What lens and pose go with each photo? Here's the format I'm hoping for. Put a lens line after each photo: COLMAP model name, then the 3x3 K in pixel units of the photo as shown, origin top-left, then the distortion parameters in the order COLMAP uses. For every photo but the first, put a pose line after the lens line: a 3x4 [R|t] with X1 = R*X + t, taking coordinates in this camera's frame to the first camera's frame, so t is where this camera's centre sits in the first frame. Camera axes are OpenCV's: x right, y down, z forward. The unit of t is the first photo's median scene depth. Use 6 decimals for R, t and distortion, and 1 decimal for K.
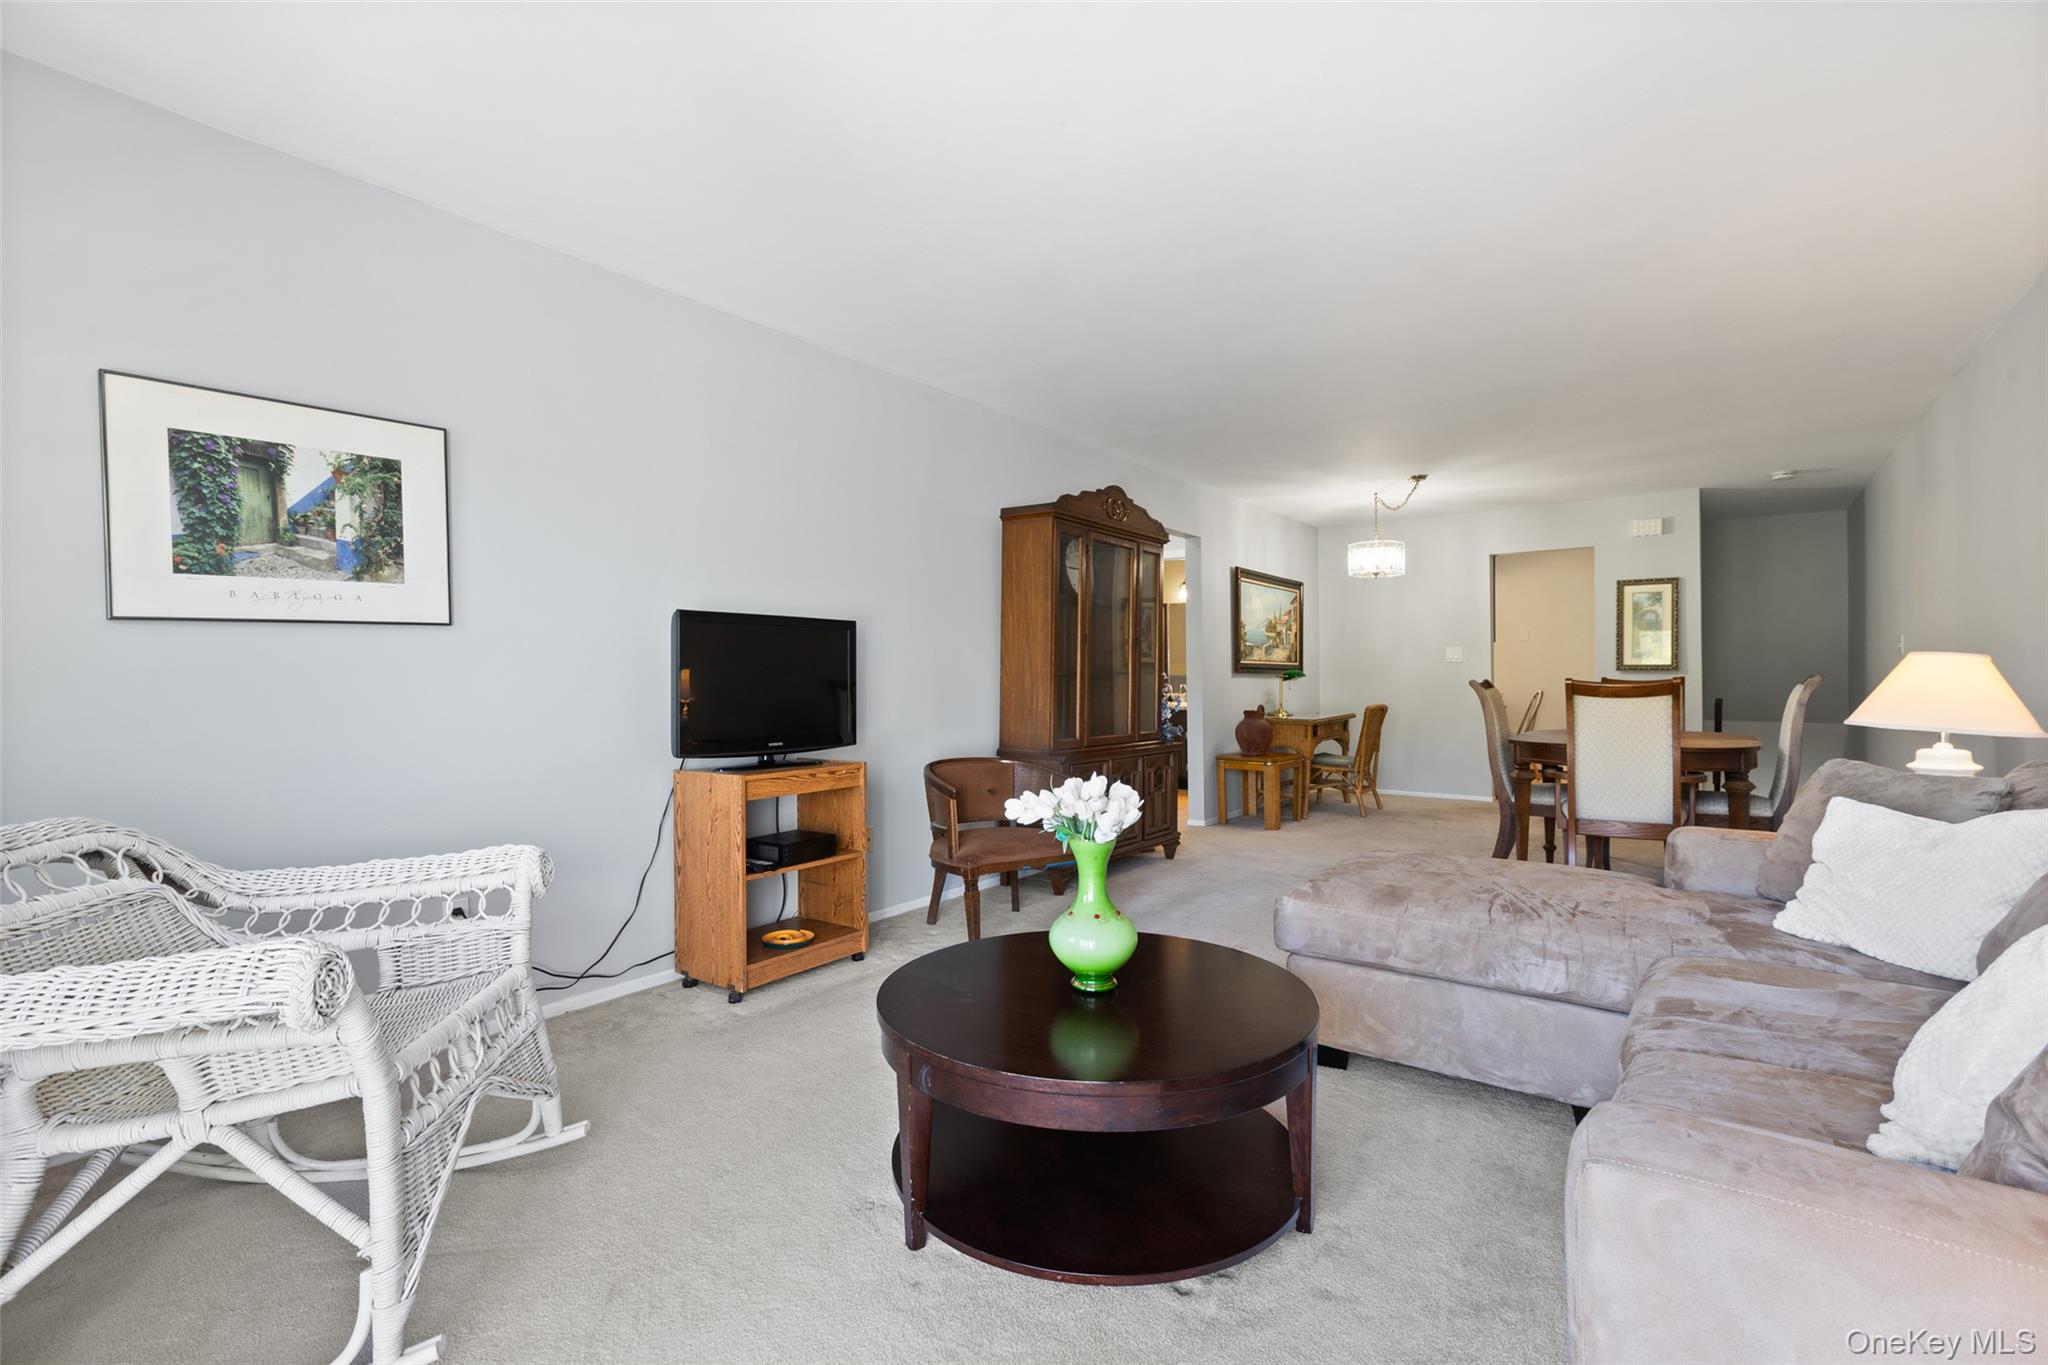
lens RADIAL K [[936.4, 0, 1023.2], [0, 936.4, 677.0], [0, 0, 1]] dist [0.001257, 0.000006]
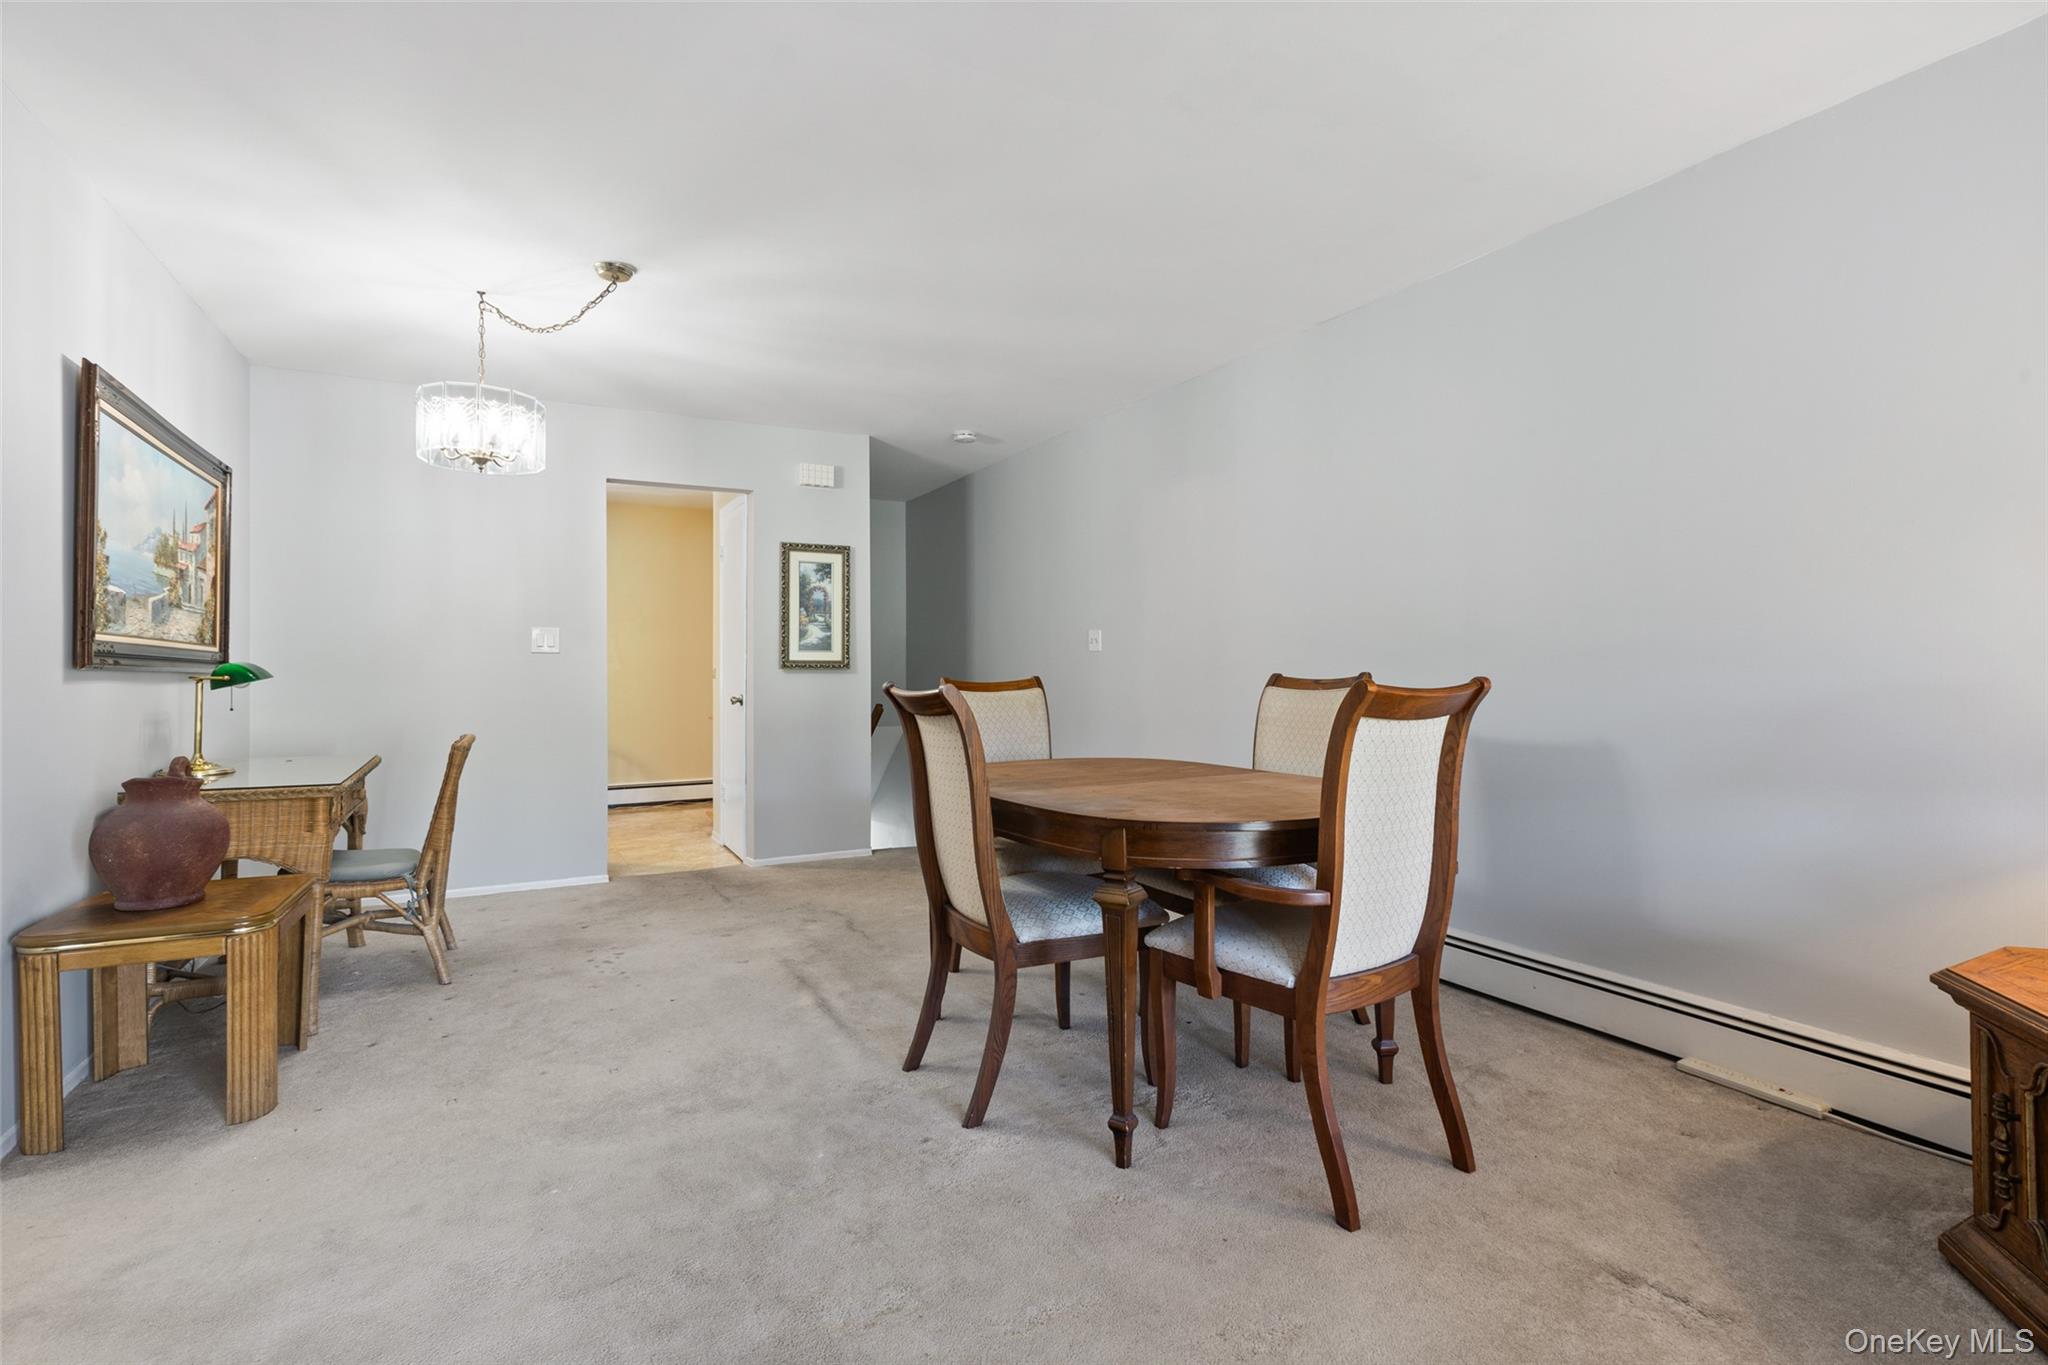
lens RADIAL K [[936.4, 0, 996.5], [0, 936.4, 651.5], [0, 0, 1]] dist [0.001257, 0.000006]
pose [[0.441701, 0.021346, 0.896908, 0.068002], [-0.000084, 0.999718, -0.023752, -0.002831], [-0.897162, 0.010416, 0.441578, 0.542117]]
